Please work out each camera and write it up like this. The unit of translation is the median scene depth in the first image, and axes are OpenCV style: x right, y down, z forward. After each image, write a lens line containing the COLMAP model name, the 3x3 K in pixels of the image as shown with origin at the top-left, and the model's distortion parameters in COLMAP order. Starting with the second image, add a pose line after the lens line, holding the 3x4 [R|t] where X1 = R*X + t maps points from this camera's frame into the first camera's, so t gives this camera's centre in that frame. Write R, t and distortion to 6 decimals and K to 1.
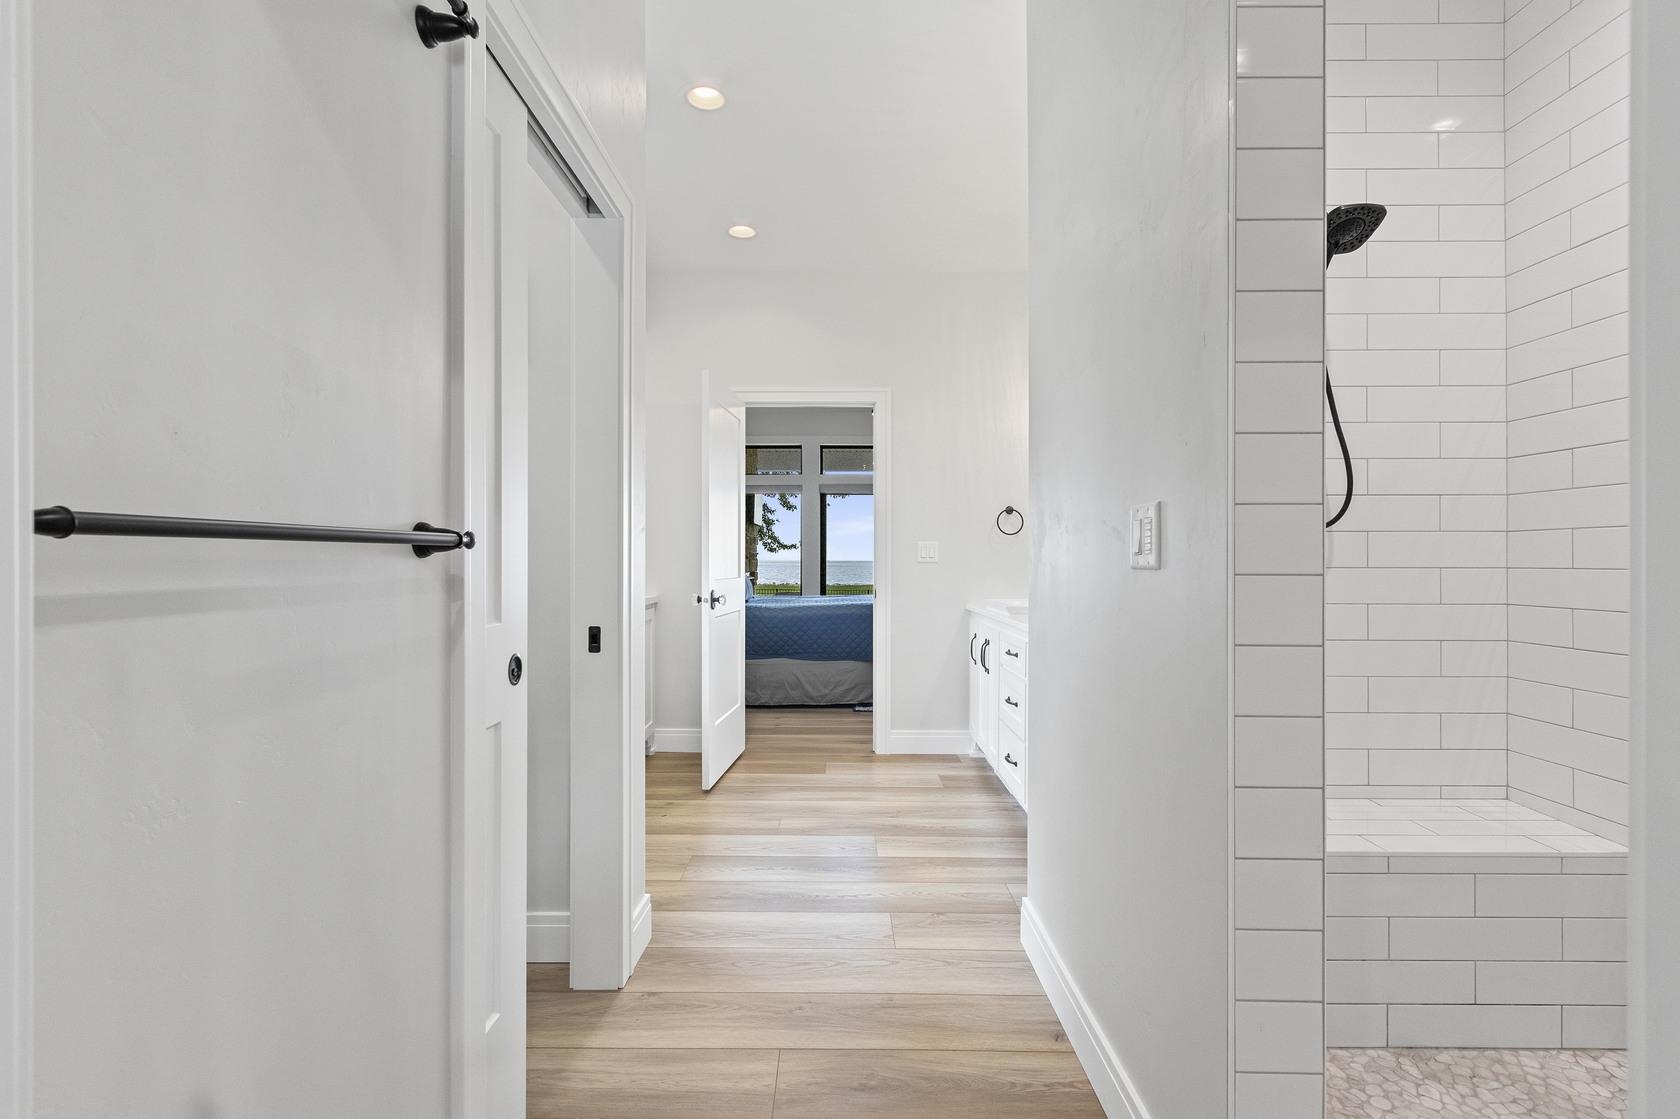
lens RADIAL K [[777.0, 0, 841.7], [0, 777.0, 546.8], [0, 0, 1]] dist [0.007107, -0.003656]
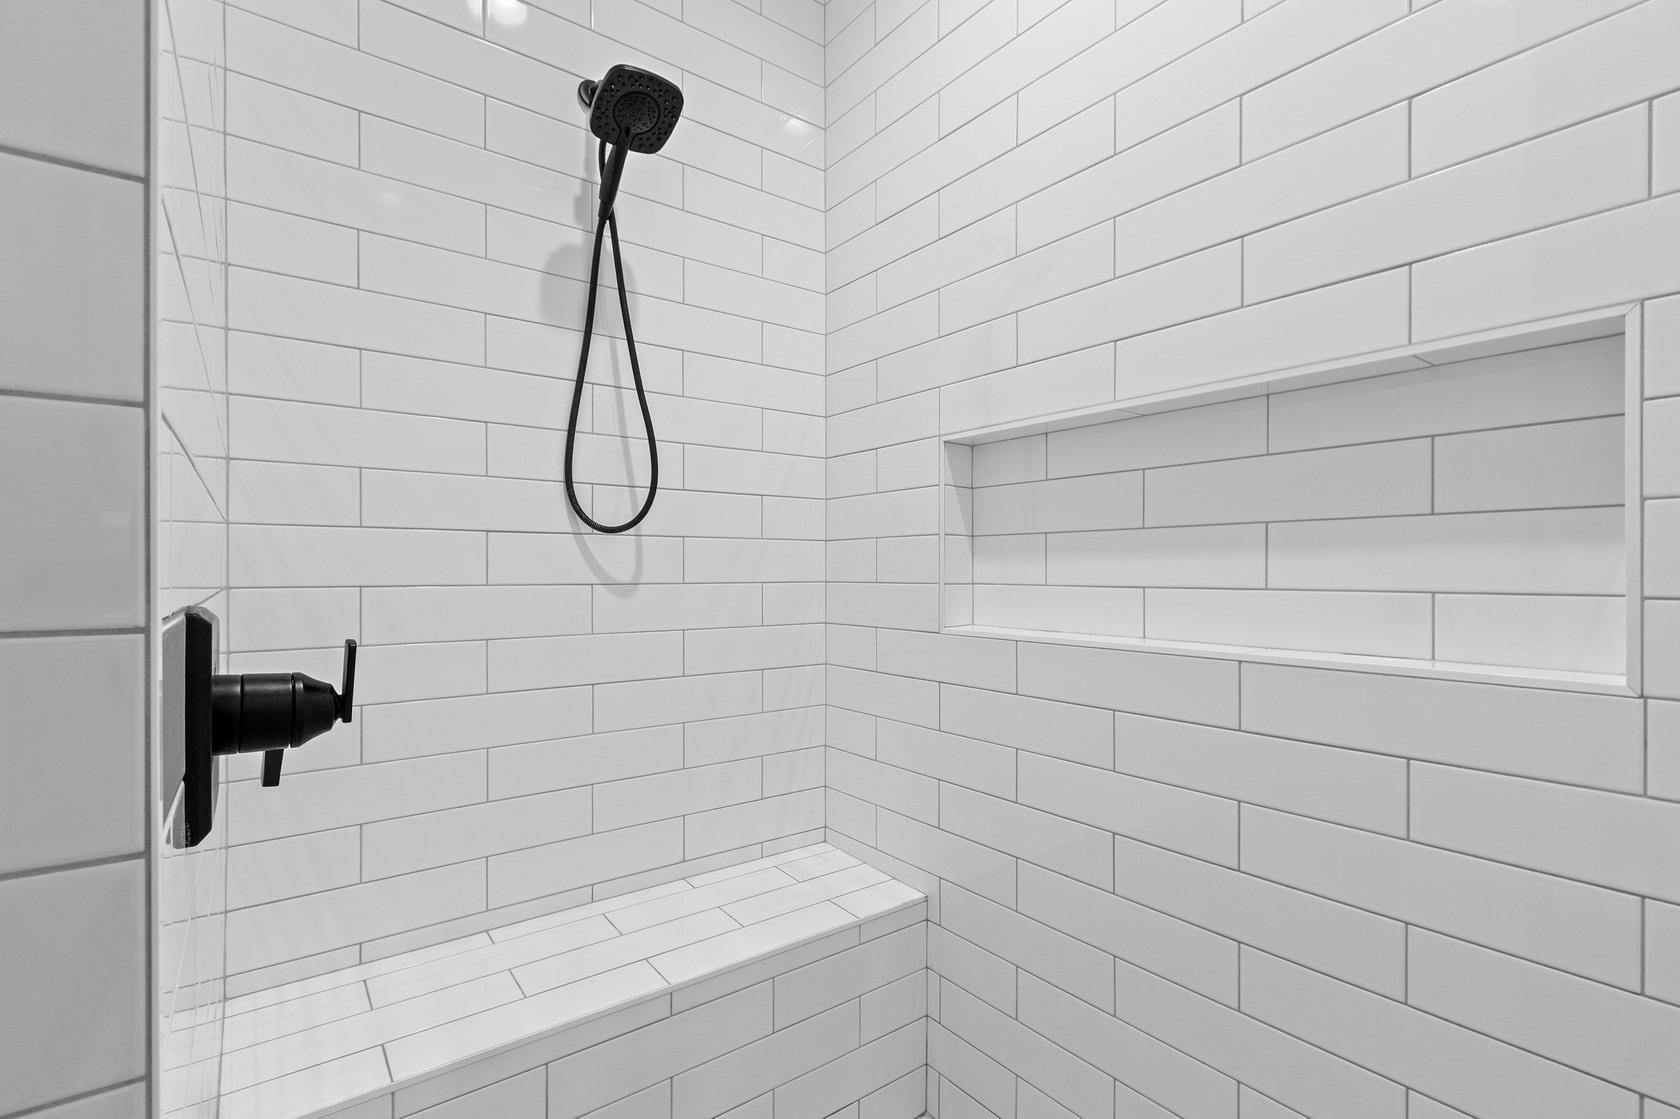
lens RADIAL K [[777.0, 0, 832.6], [0, 777.0, 567.9], [0, 0, 1]] dist [0.007107, -0.003656]
pose [[0.795523, -0.004089, 0.605910, 0.331304], [-0.001484, 0.999961, 0.008696, 0.004064], [-0.605921, -0.007817, 0.795486, 0.297739]]
